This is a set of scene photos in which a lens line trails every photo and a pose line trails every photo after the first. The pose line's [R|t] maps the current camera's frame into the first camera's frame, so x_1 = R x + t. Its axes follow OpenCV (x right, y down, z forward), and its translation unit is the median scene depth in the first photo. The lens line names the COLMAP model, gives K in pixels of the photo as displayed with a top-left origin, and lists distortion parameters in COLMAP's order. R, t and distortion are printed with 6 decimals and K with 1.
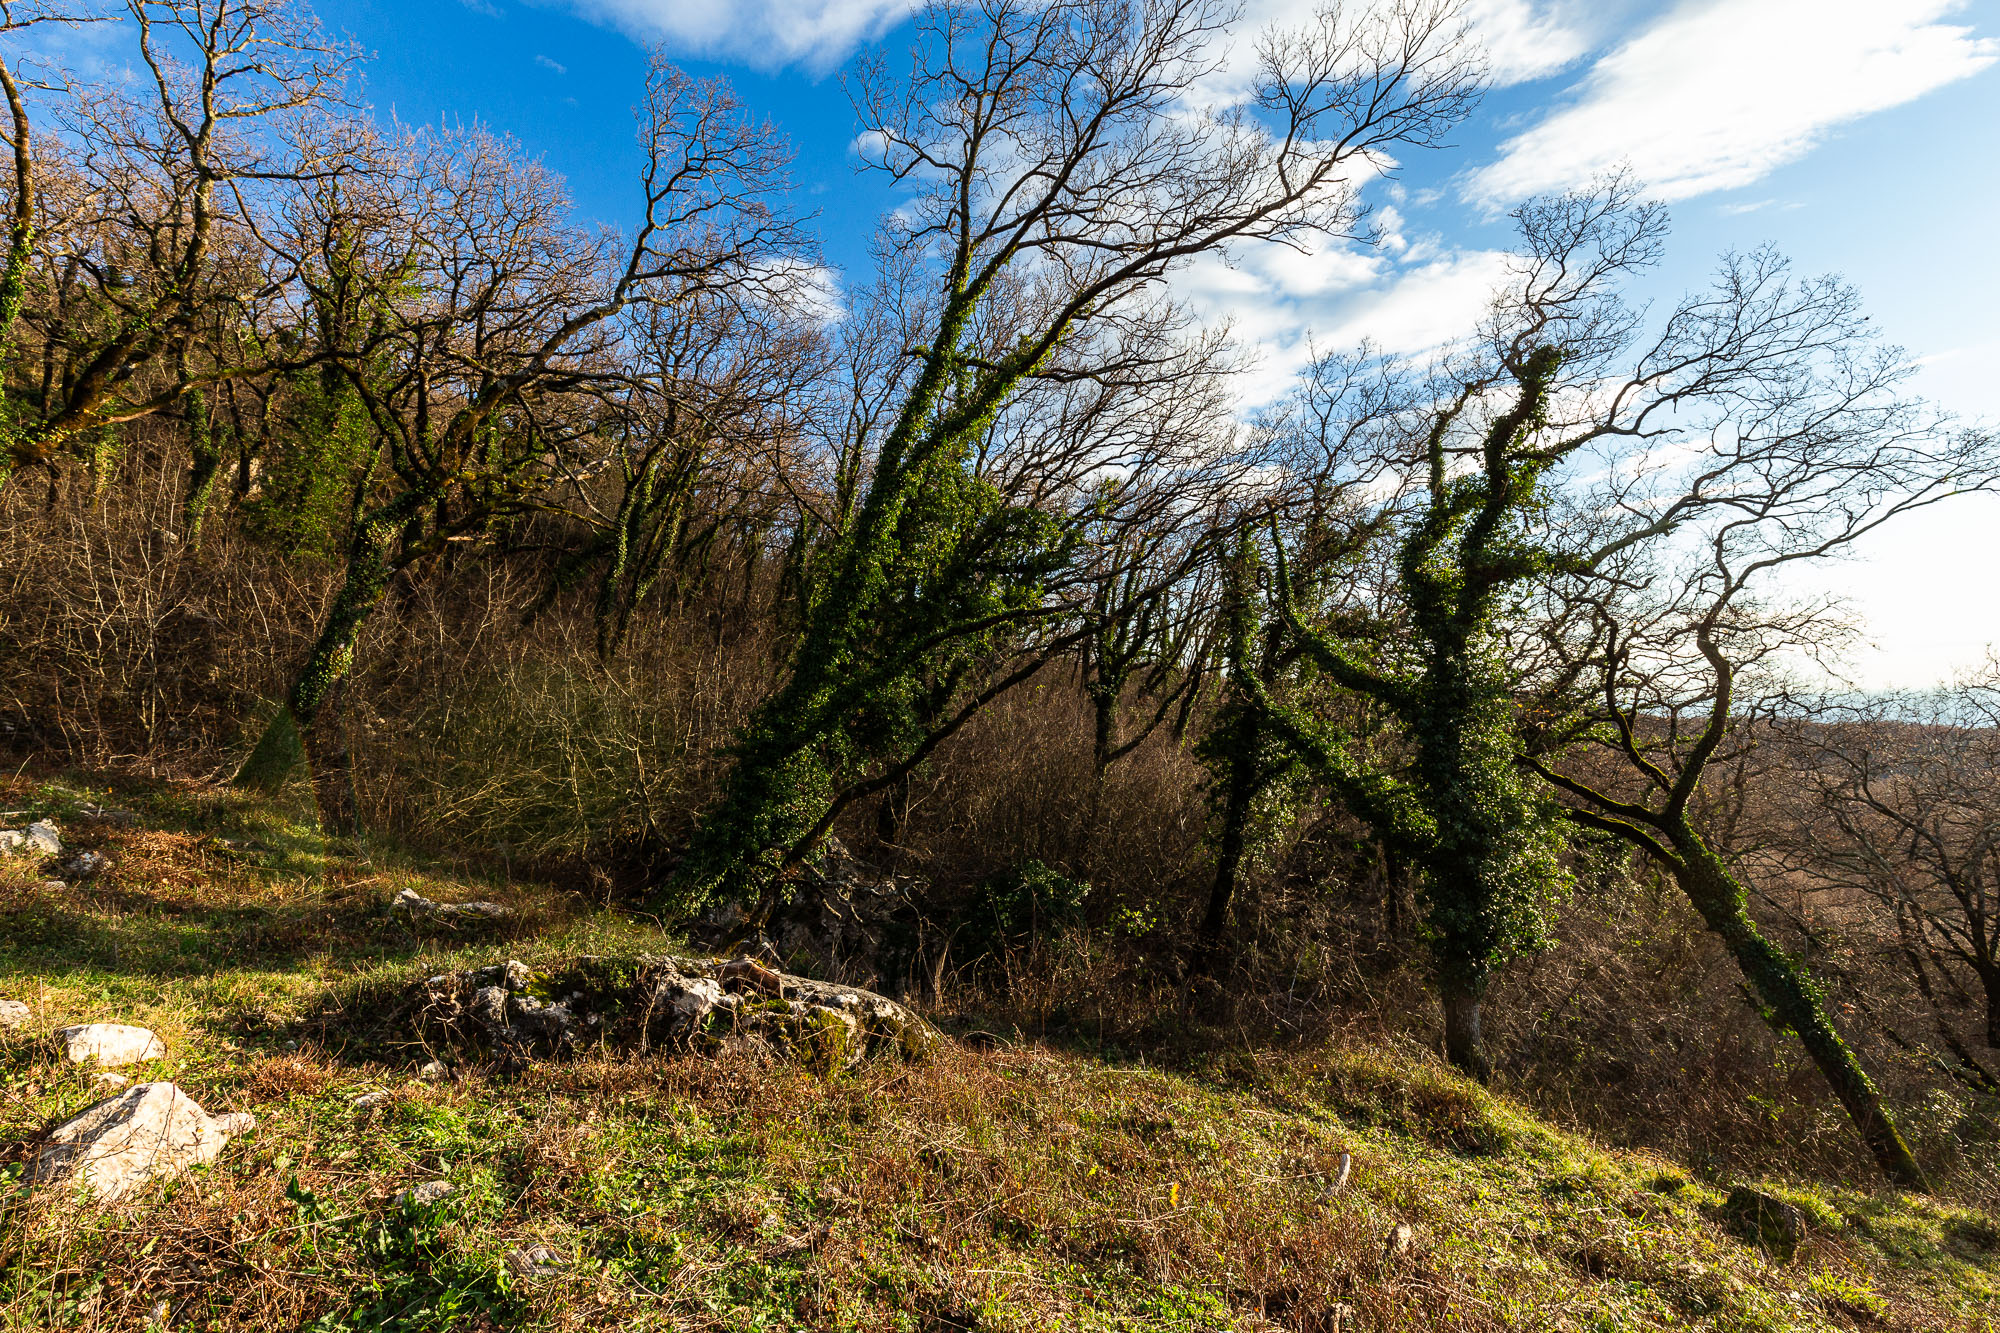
lens RADIAL K [[920.6, 0, 1000.0], [0, 920.6, 666.5], [0, 0, 1]] dist [0.017756, 0.000217]
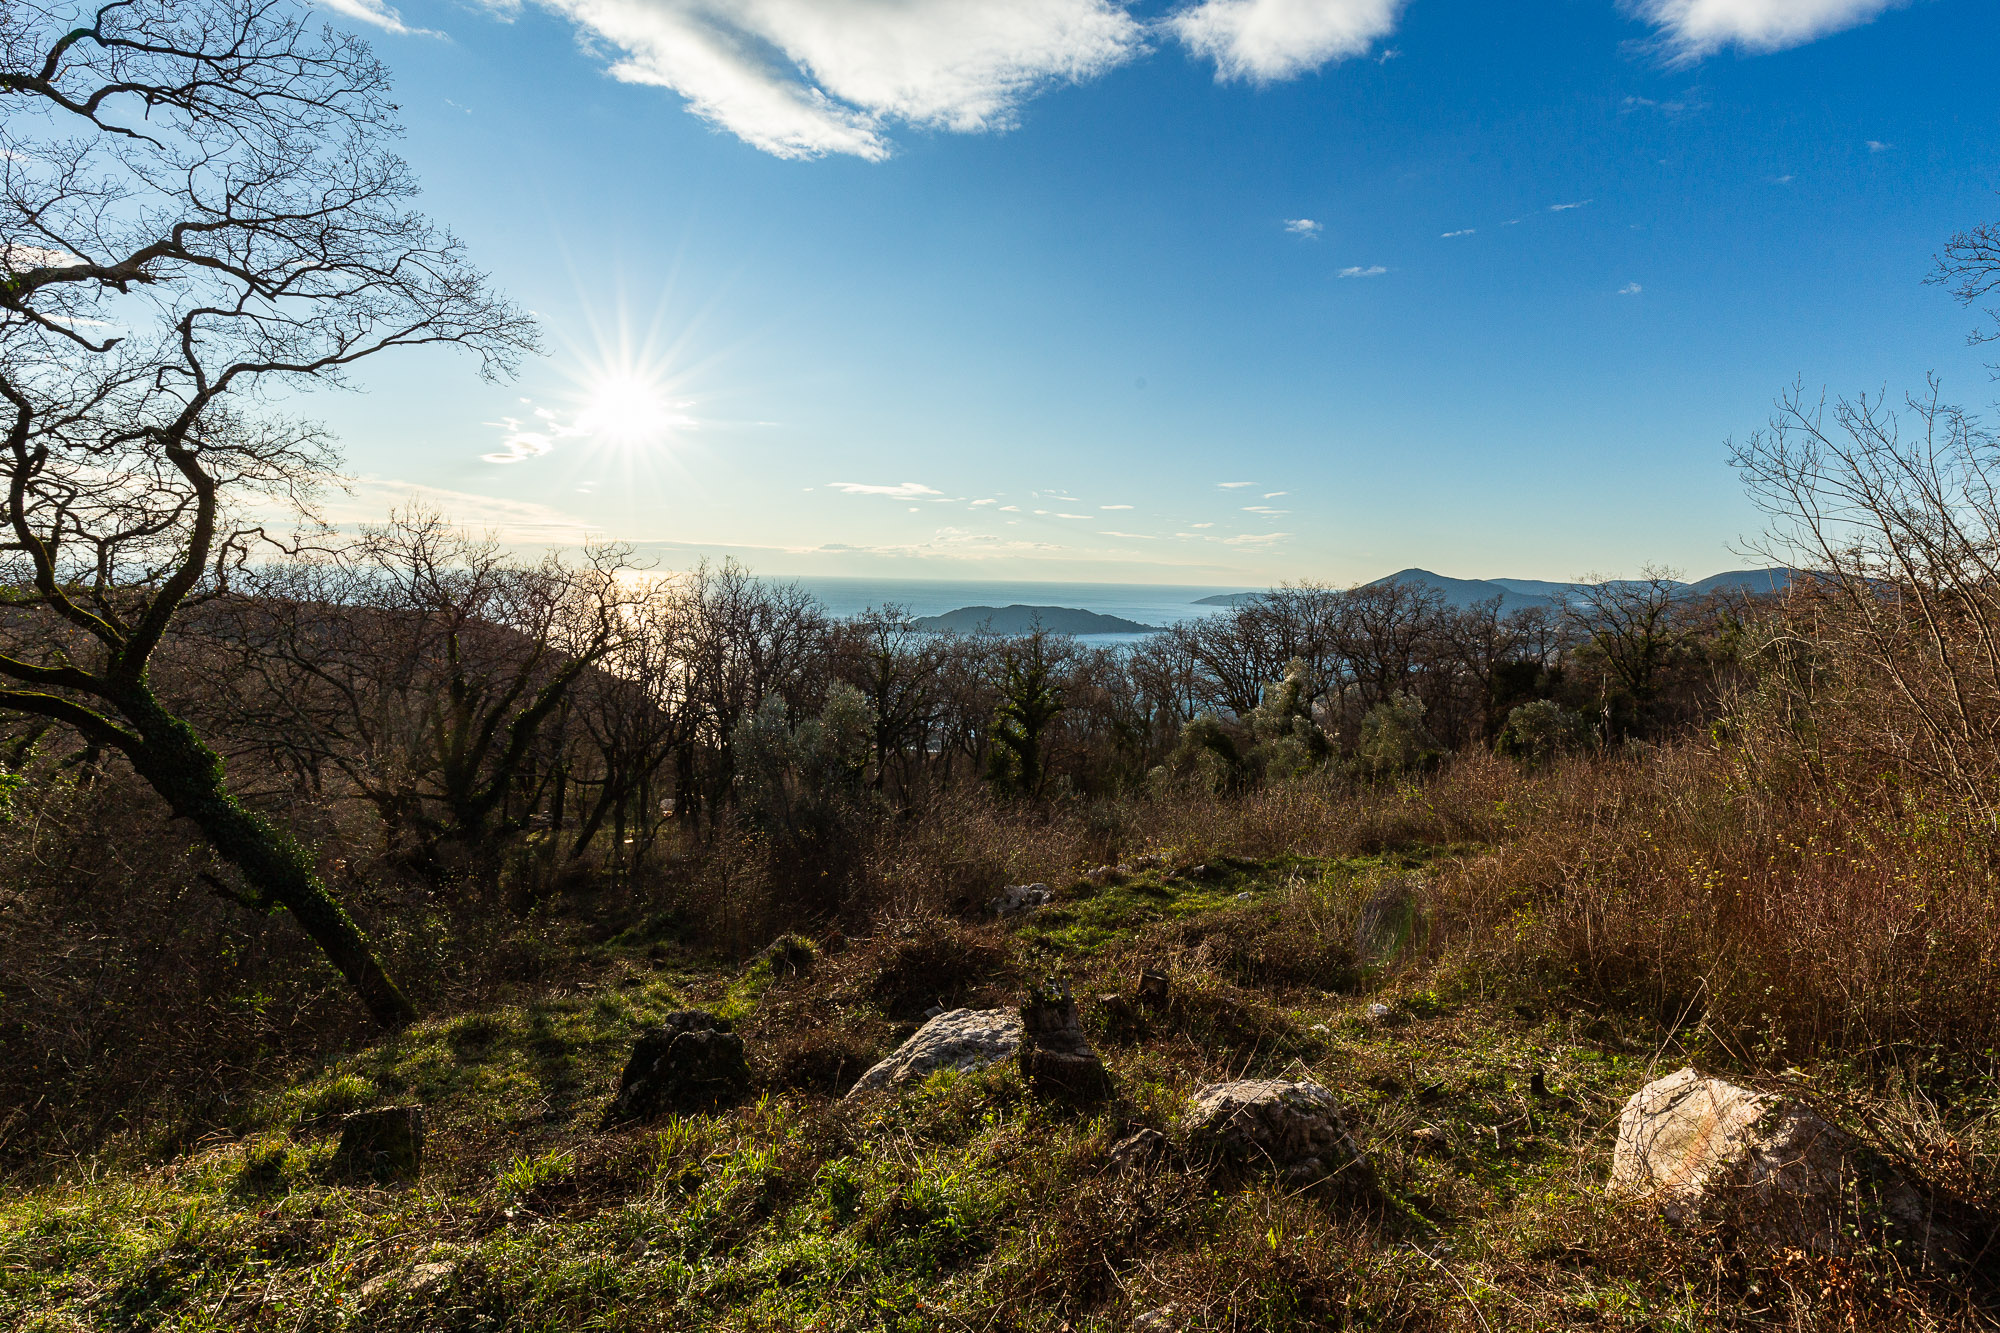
lens RADIAL K [[920.6, 0, 1000.0], [0, 920.6, 666.5], [0, 0, 1]] dist [0.017756, 0.000217]
pose [[0.115237, -0.058073, 0.991639, 0.060209], [-0.071241, 0.995236, 0.066563, 0.054377], [-0.990780, -0.078315, 0.110551, 0.235936]]
